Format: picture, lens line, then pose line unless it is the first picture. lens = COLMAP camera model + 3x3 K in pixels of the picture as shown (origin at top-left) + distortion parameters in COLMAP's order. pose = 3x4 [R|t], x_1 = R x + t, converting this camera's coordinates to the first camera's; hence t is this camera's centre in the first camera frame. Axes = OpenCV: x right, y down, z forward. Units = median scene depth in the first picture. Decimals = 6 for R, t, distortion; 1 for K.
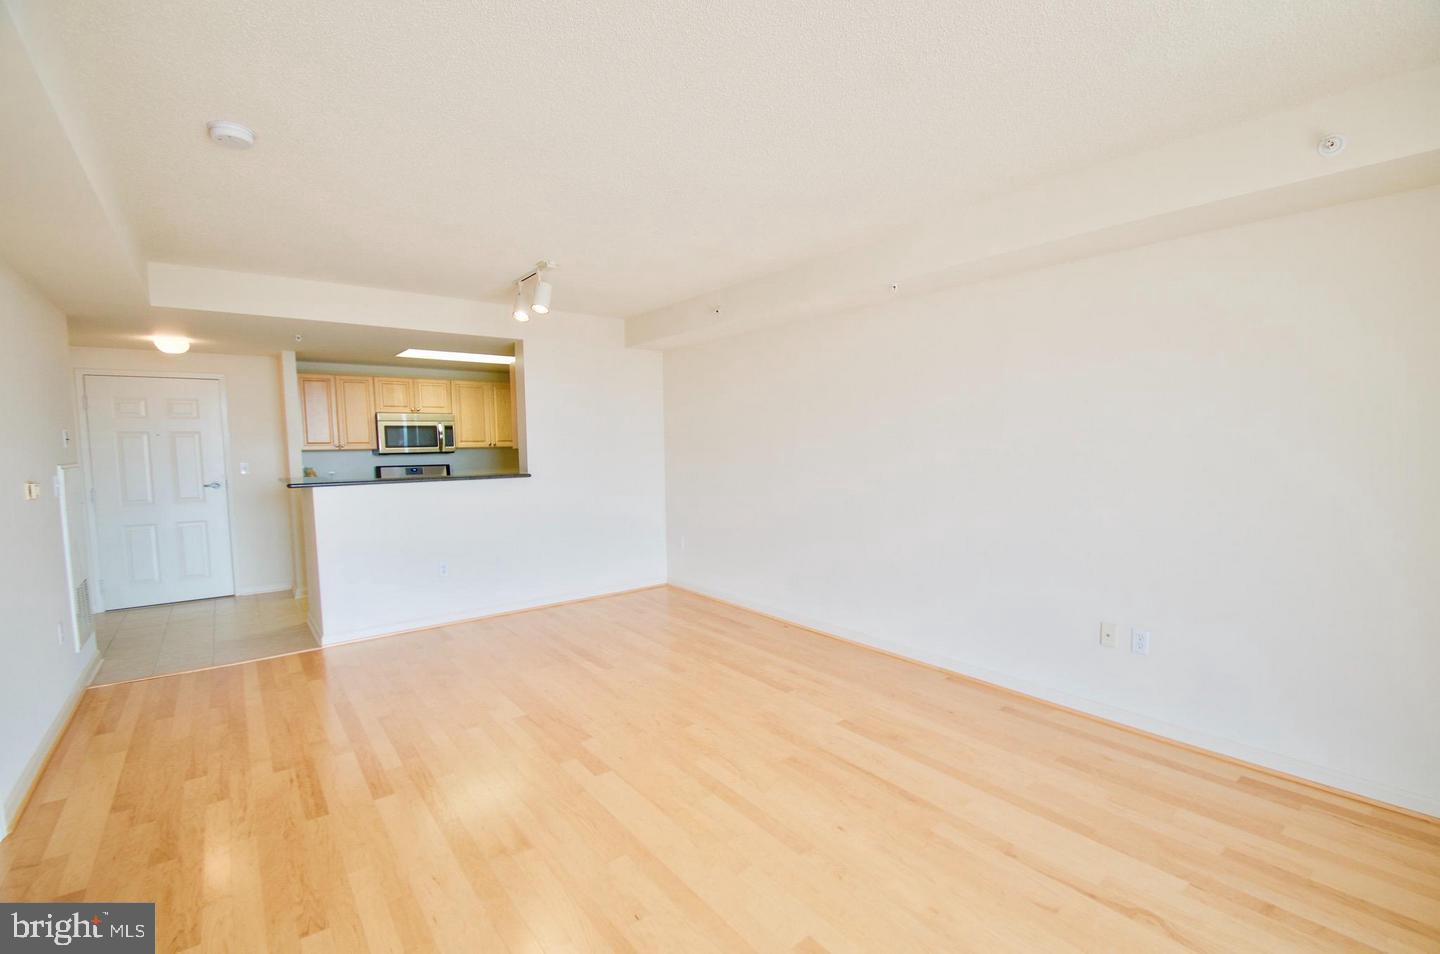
lens RADIAL K [[624.7, 0, 723.7], [0, 624.7, 493.9], [0, 0, 1]] dist [0.016264, -0.018709]
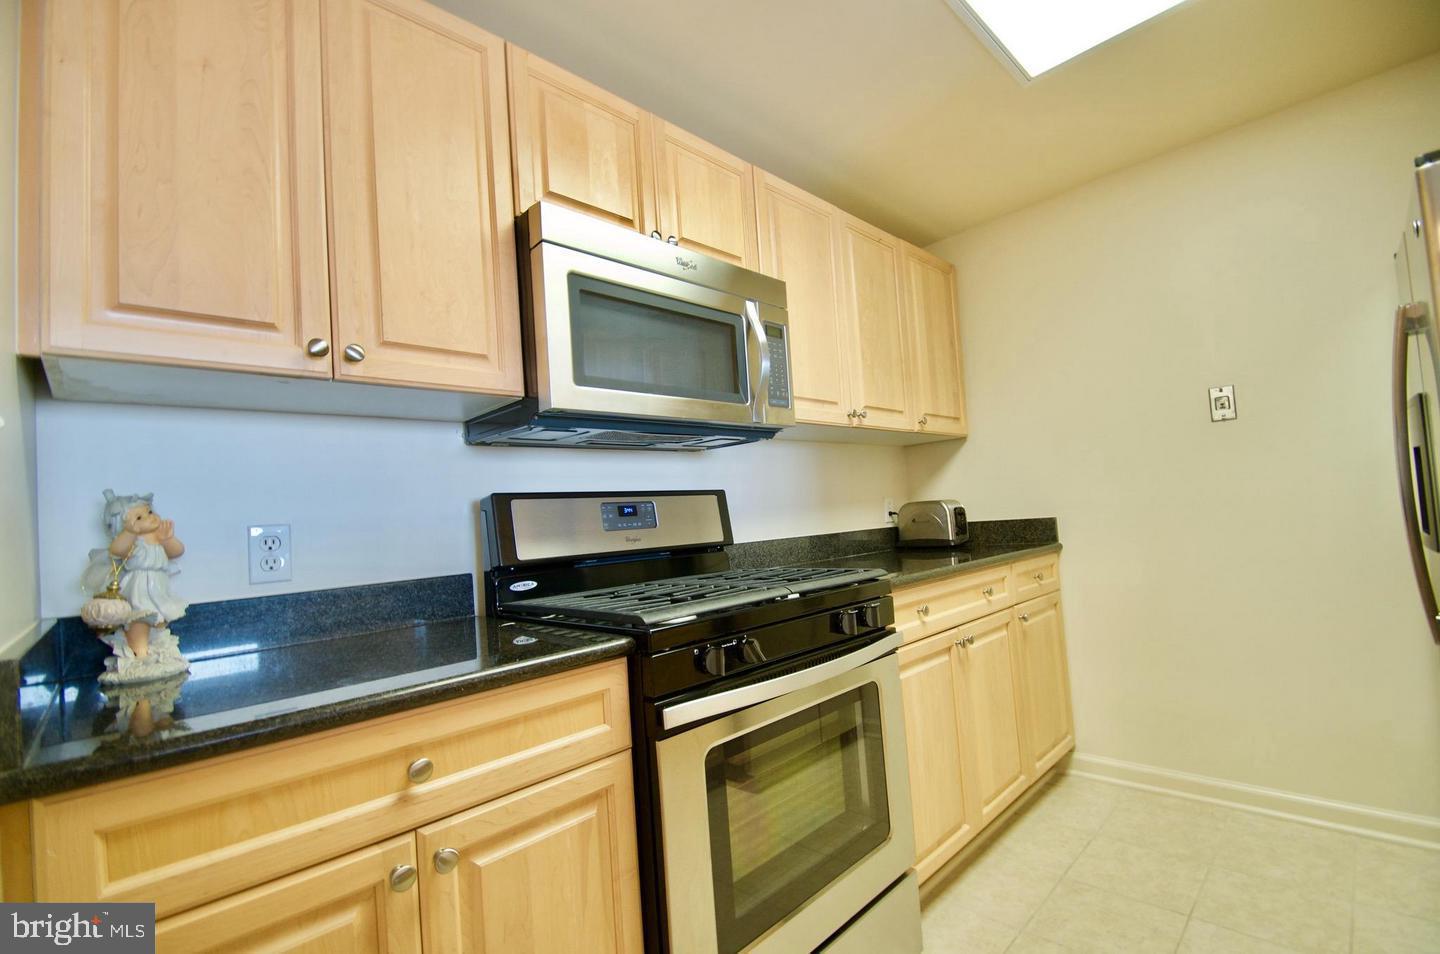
lens RADIAL K [[624.7, 0, 723.7], [0, 624.7, 493.9], [0, 0, 1]] dist [0.016264, -0.018709]
pose [[0.992925, -0.053670, 0.105926, -0.567897], [0.066988, 0.989706, -0.126474, -0.013649], [-0.098047, 0.132675, 0.986298, 0.890753]]
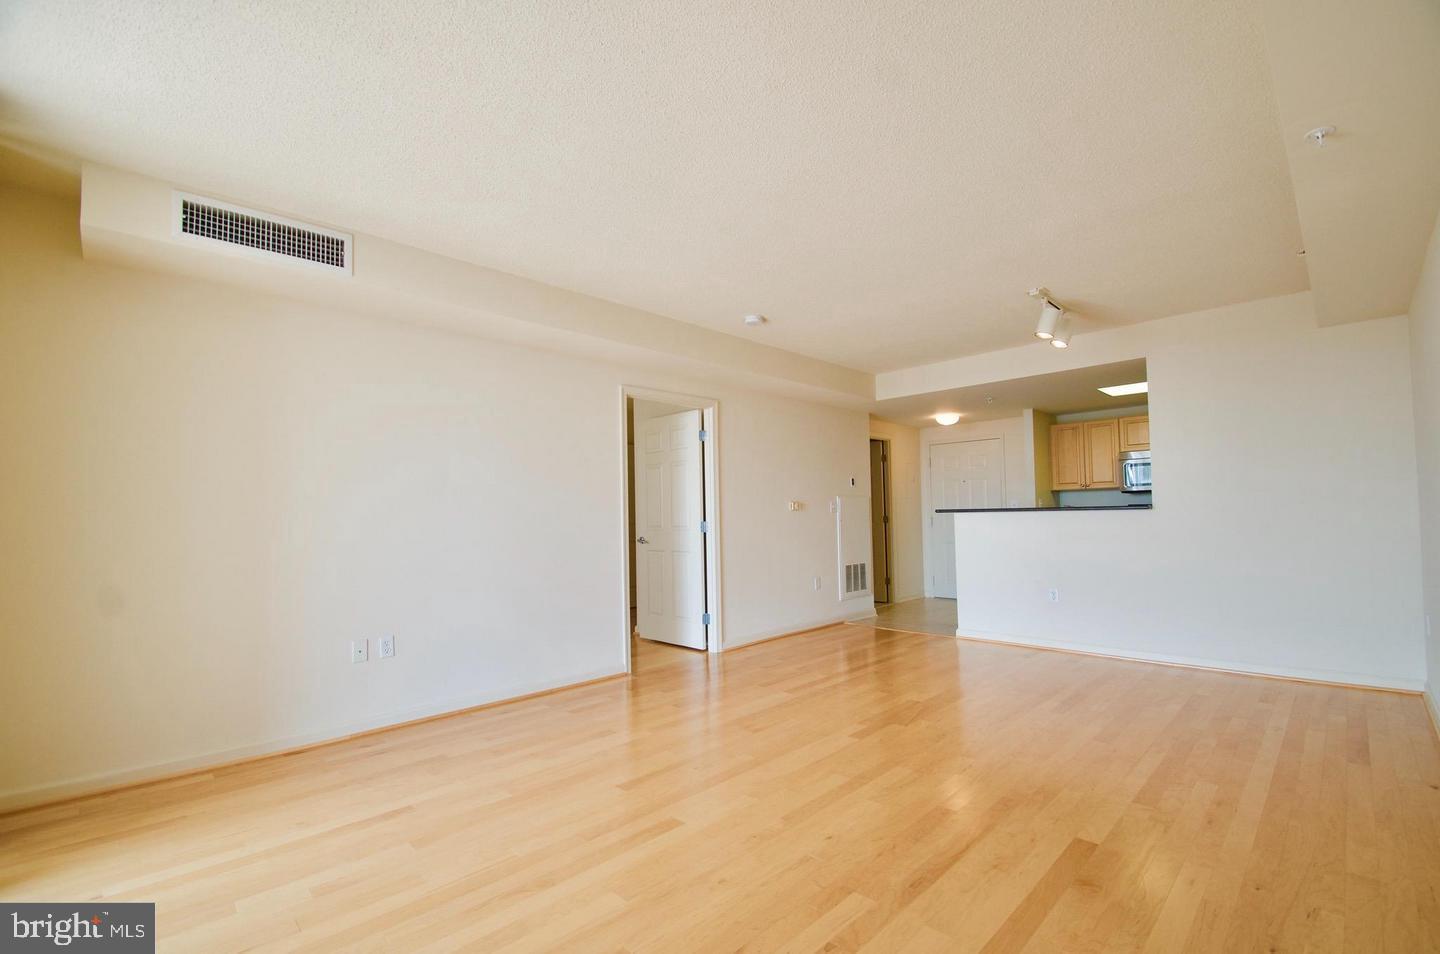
lens RADIAL K [[624.7, 0, 723.7], [0, 624.7, 493.9], [0, 0, 1]] dist [0.016264, -0.018709]
pose [[0.110924, -0.027576, -0.993446, 0.439670], [-0.063739, 0.997360, -0.034801, 0.018273], [0.991783, 0.067181, 0.108873, 0.267747]]
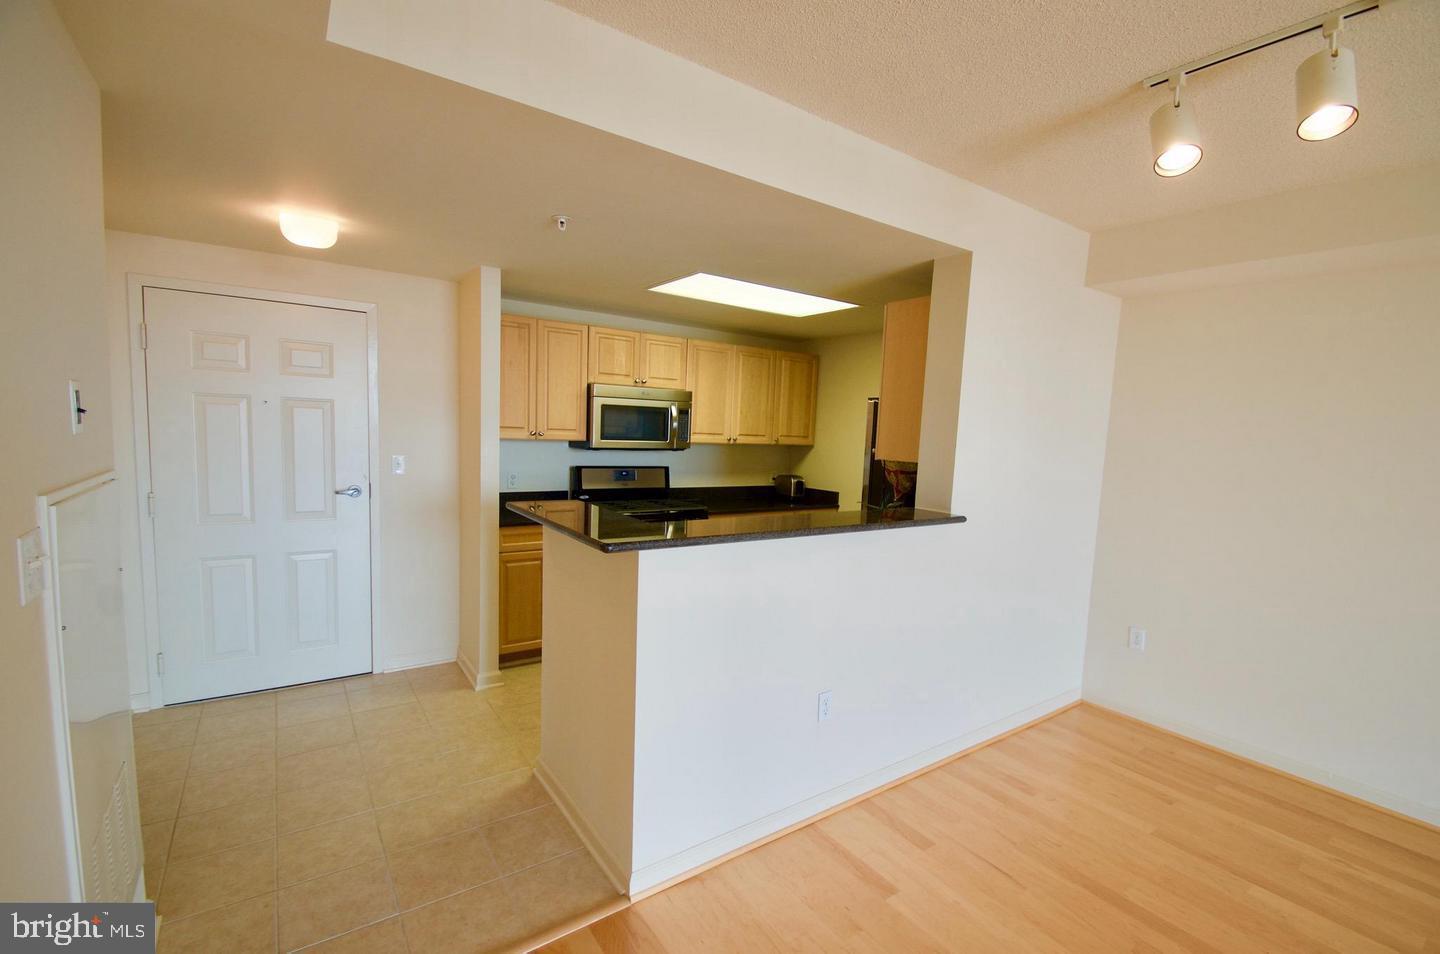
lens RADIAL K [[624.7, 0, 723.7], [0, 624.7, 493.9], [0, 0, 1]] dist [0.016264, -0.018709]
pose [[0.996889, 0.058735, -0.052567, -0.417535], [-0.057711, 0.998117, 0.020789, -0.042872], [0.053689, -0.017691, 0.998401, 0.414116]]
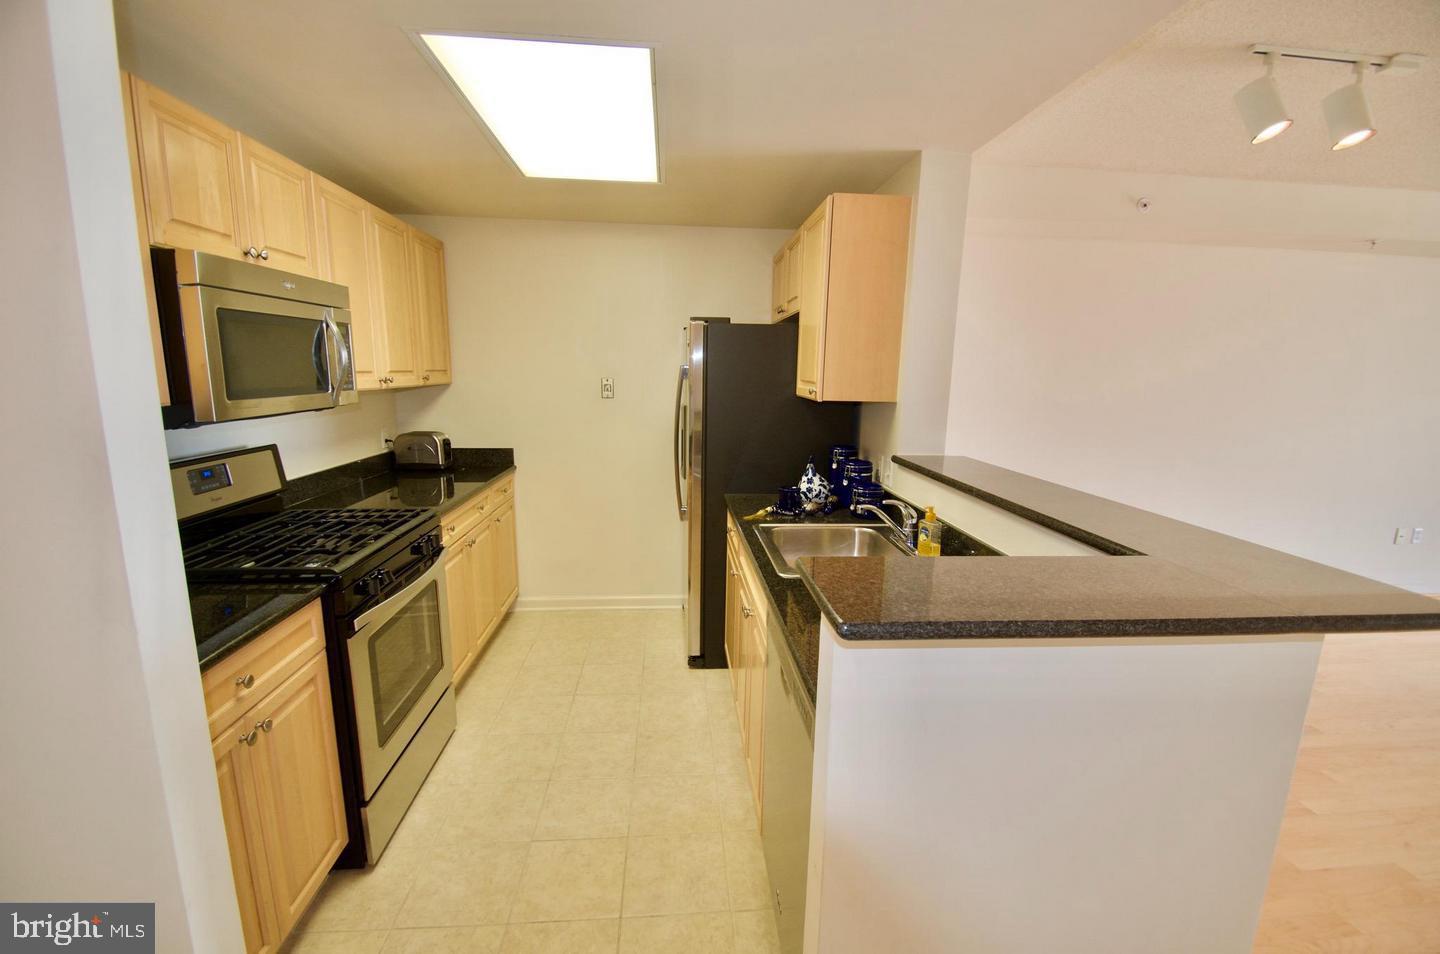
lens RADIAL K [[624.7, 0, 723.7], [0, 624.7, 493.9], [0, 0, 1]] dist [0.016264, -0.018709]
pose [[0.549794, -0.142121, 0.823121, -0.704437], [0.046397, 0.989094, 0.139787, -0.068266], [-0.834011, -0.038664, 0.550392, 0.769232]]
